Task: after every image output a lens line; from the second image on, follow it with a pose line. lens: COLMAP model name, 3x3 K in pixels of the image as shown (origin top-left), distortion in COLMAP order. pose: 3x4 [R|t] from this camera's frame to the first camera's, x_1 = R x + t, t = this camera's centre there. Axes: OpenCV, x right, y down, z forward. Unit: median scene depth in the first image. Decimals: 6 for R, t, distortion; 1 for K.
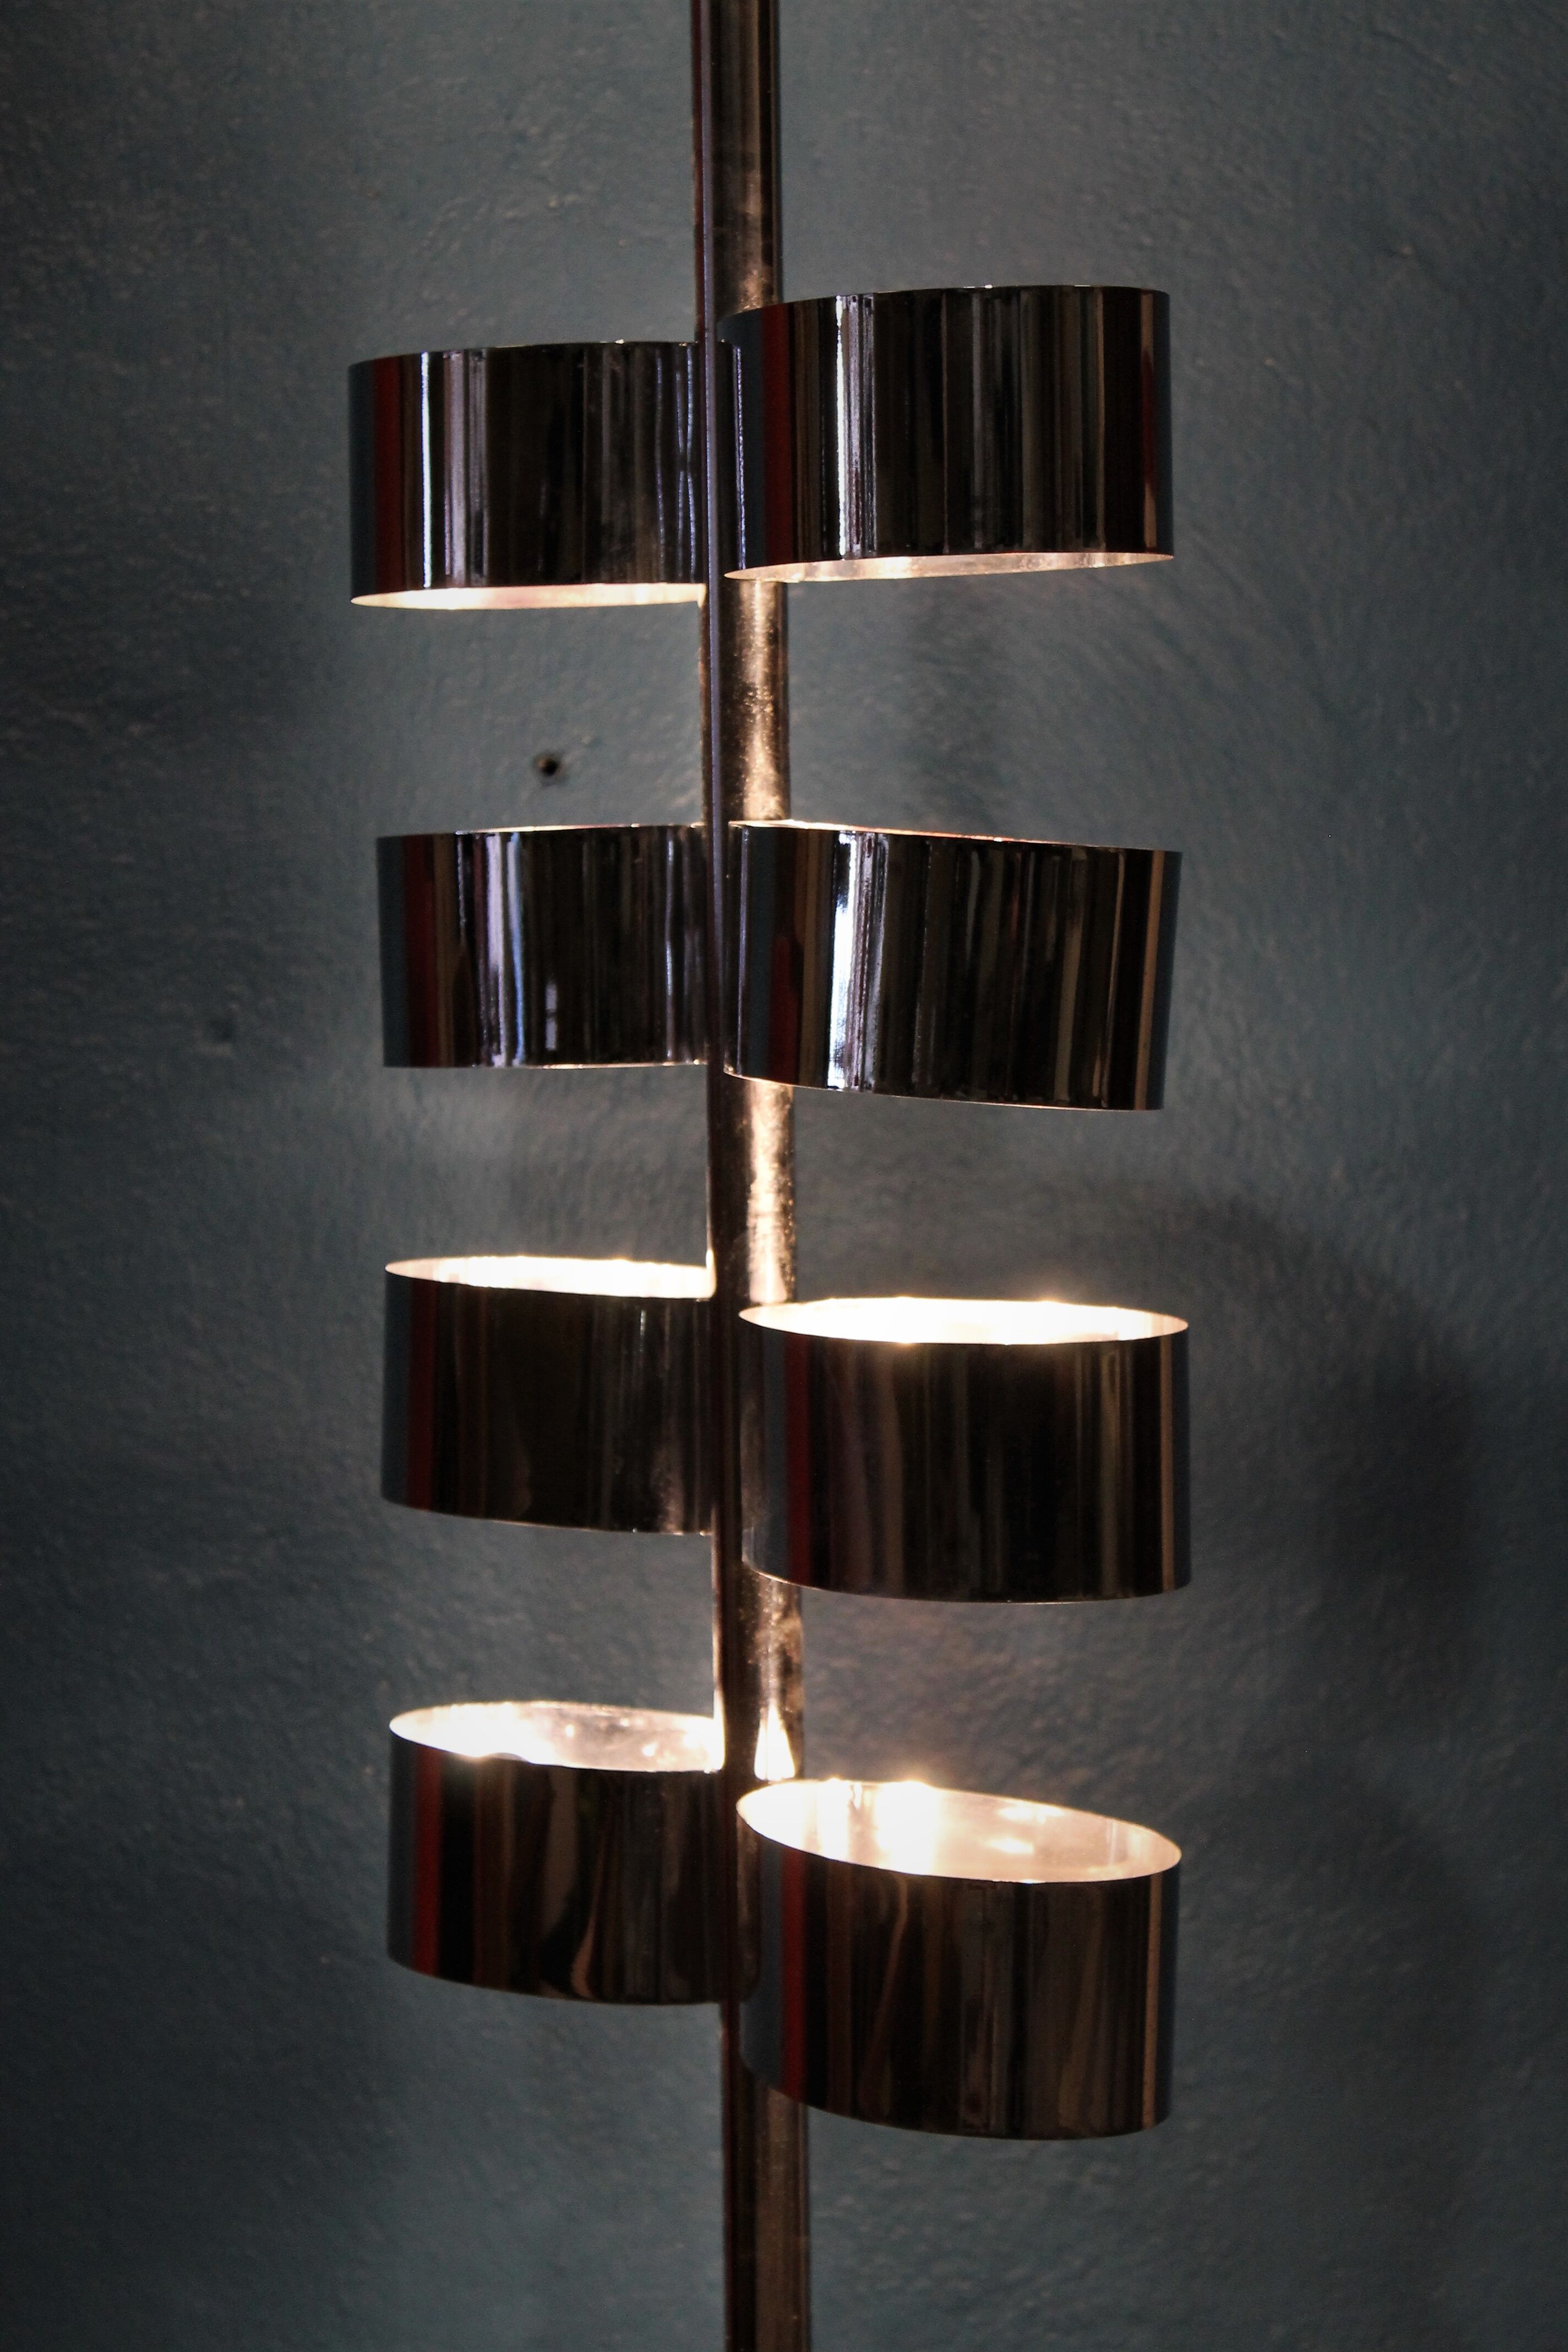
lens RADIAL K [[4838.1, 0, 790.2], [0, 4838.1, 1061.2], [0, 0, 1]] dist [0.037231, 0.210738]
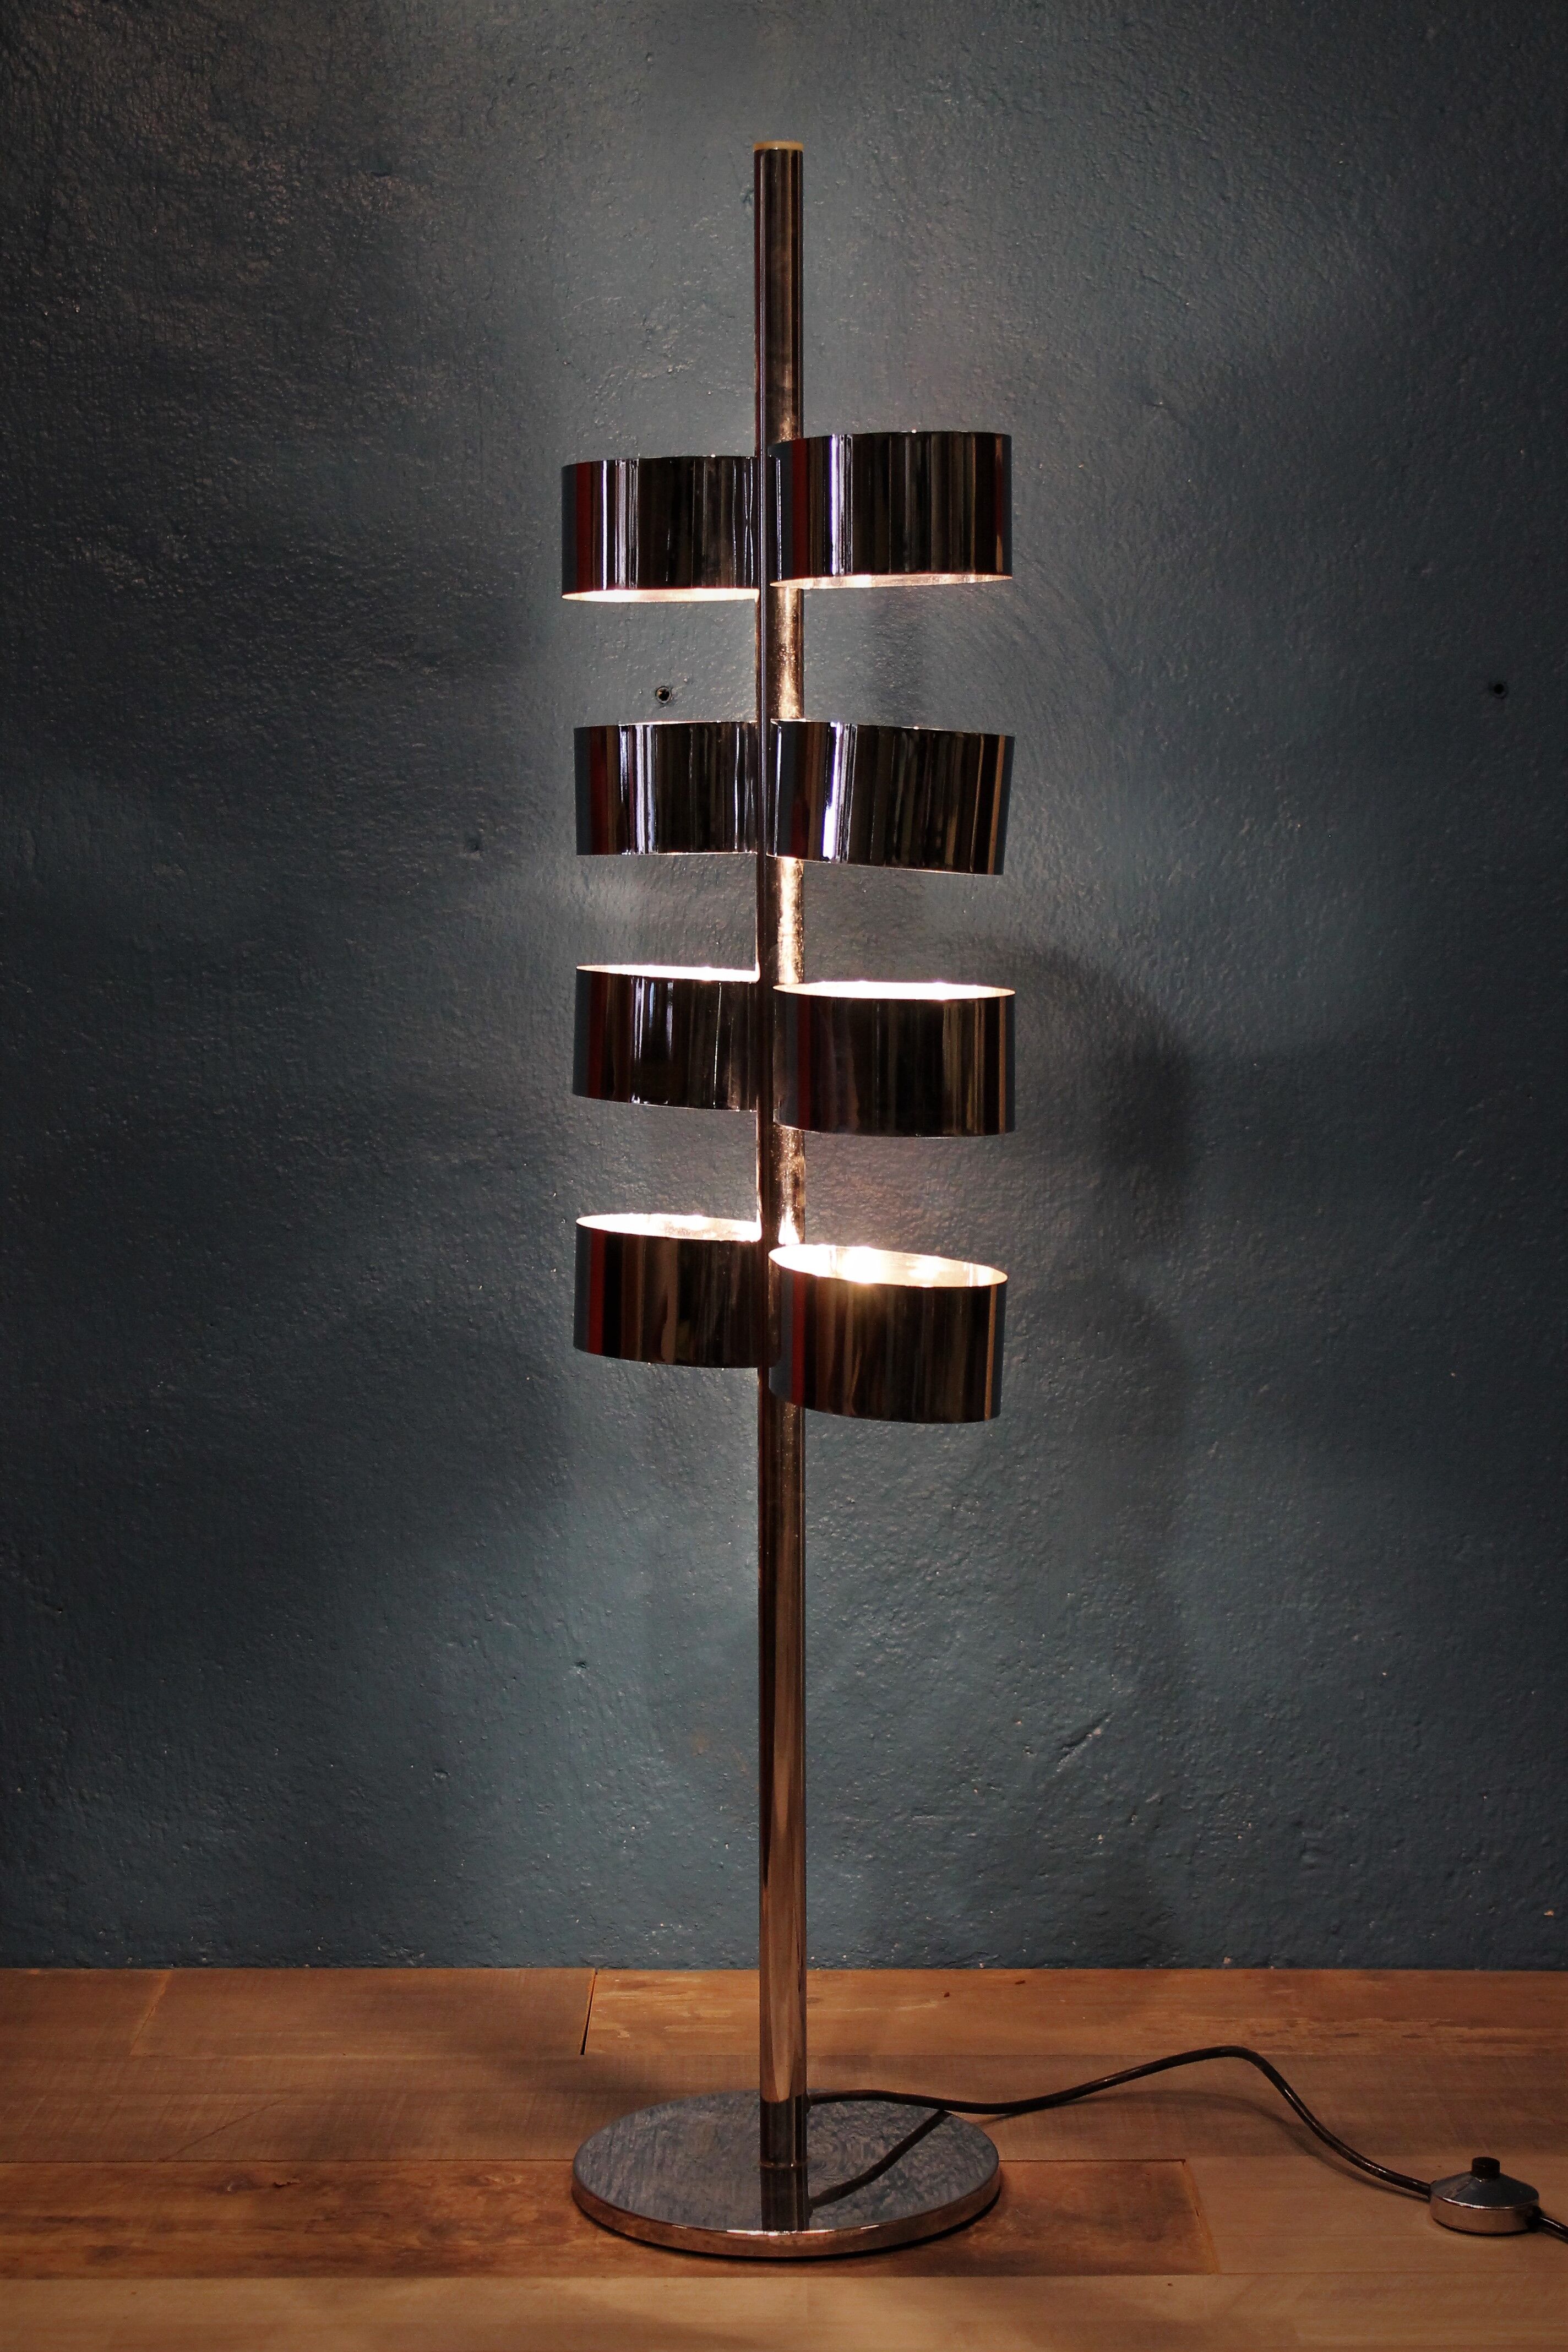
lens RADIAL K [[4042.7, 0, 784.0], [0, 4042.7, 1176.0], [0, 0, 1]] dist [-0.031198, 0.178256]
pose [[0.999932, 0.011634, 0.000294, -0.005656], [-0.011635, 0.998981, 0.043618, 0.053995], [0.000214, -0.043619, 0.999048, -0.514300]]
